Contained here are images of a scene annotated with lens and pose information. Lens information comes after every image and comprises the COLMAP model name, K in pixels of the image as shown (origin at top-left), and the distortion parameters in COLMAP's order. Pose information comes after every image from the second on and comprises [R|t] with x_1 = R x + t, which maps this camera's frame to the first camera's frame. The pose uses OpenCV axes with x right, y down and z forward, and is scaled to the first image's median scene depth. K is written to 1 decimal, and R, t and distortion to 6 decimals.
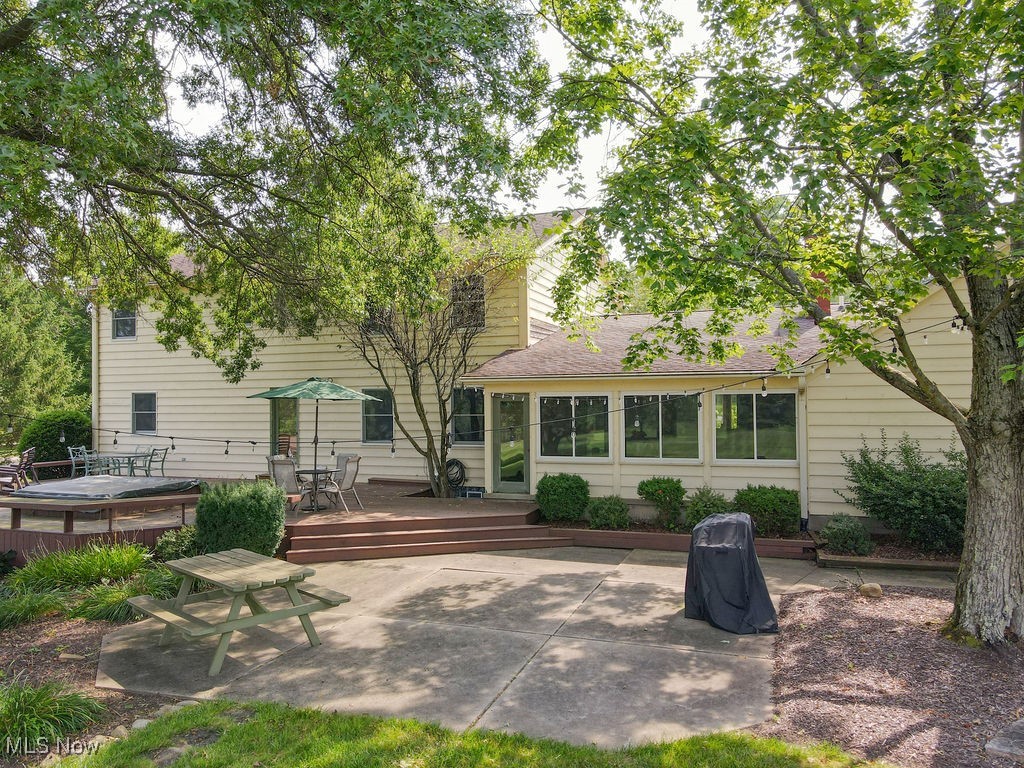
lens RADIAL K [[725.0, 0, 512.0], [0, 725.0, 384.0], [0, 0, 1]] dist [-0.004030, -0.030626]
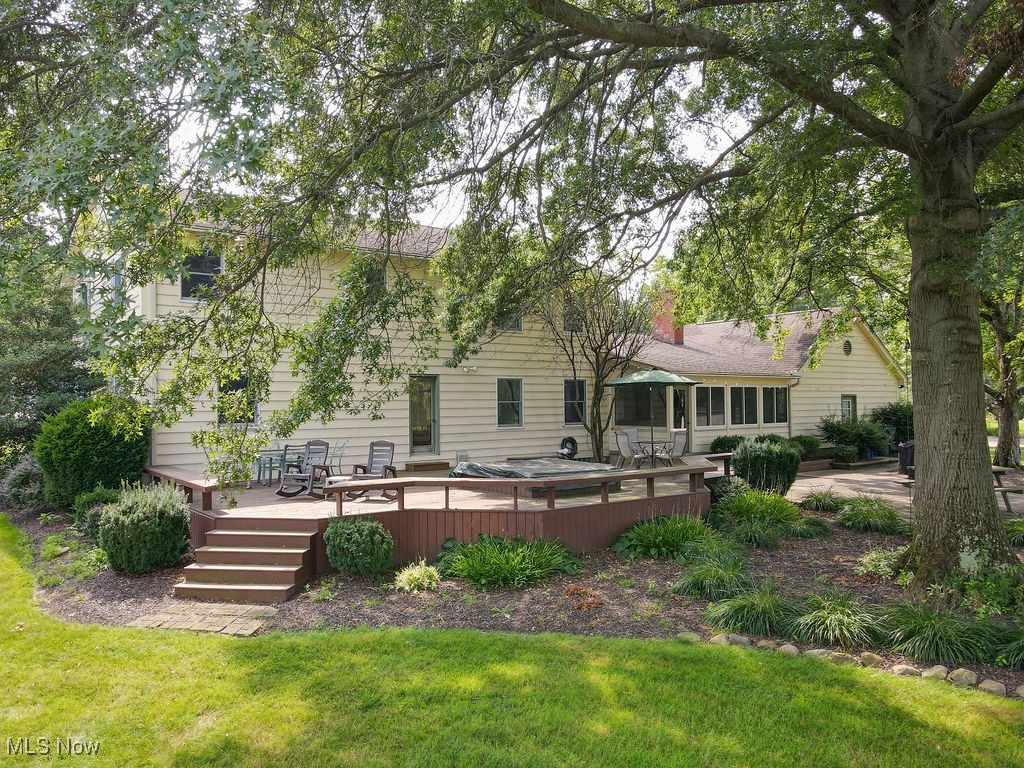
lens RADIAL K [[725.0, 0, 512.0], [0, 725.0, 384.0], [0, 0, 1]] dist [-0.004030, -0.030626]
pose [[0.585978, 0.027810, 0.809849, -1.246012], [-0.015225, 0.999612, -0.023310, 0.046466], [-0.810184, 0.001329, 0.586175, 0.383326]]
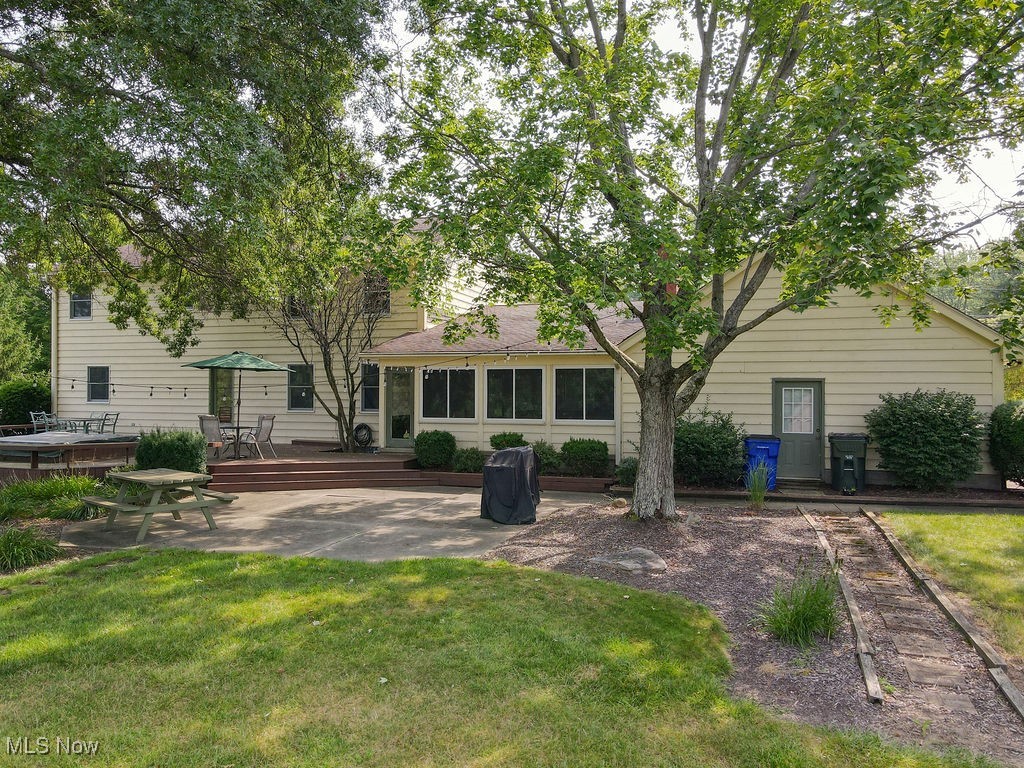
lens RADIAL K [[725.0, 0, 512.0], [0, 725.0, 384.0], [0, 0, 1]] dist [-0.004030, -0.030626]
pose [[0.998838, 0.013423, 0.046287, 0.117149], [-0.014076, 0.999805, 0.013820, 0.019469], [-0.046093, -0.014455, 0.998833, -0.216826]]
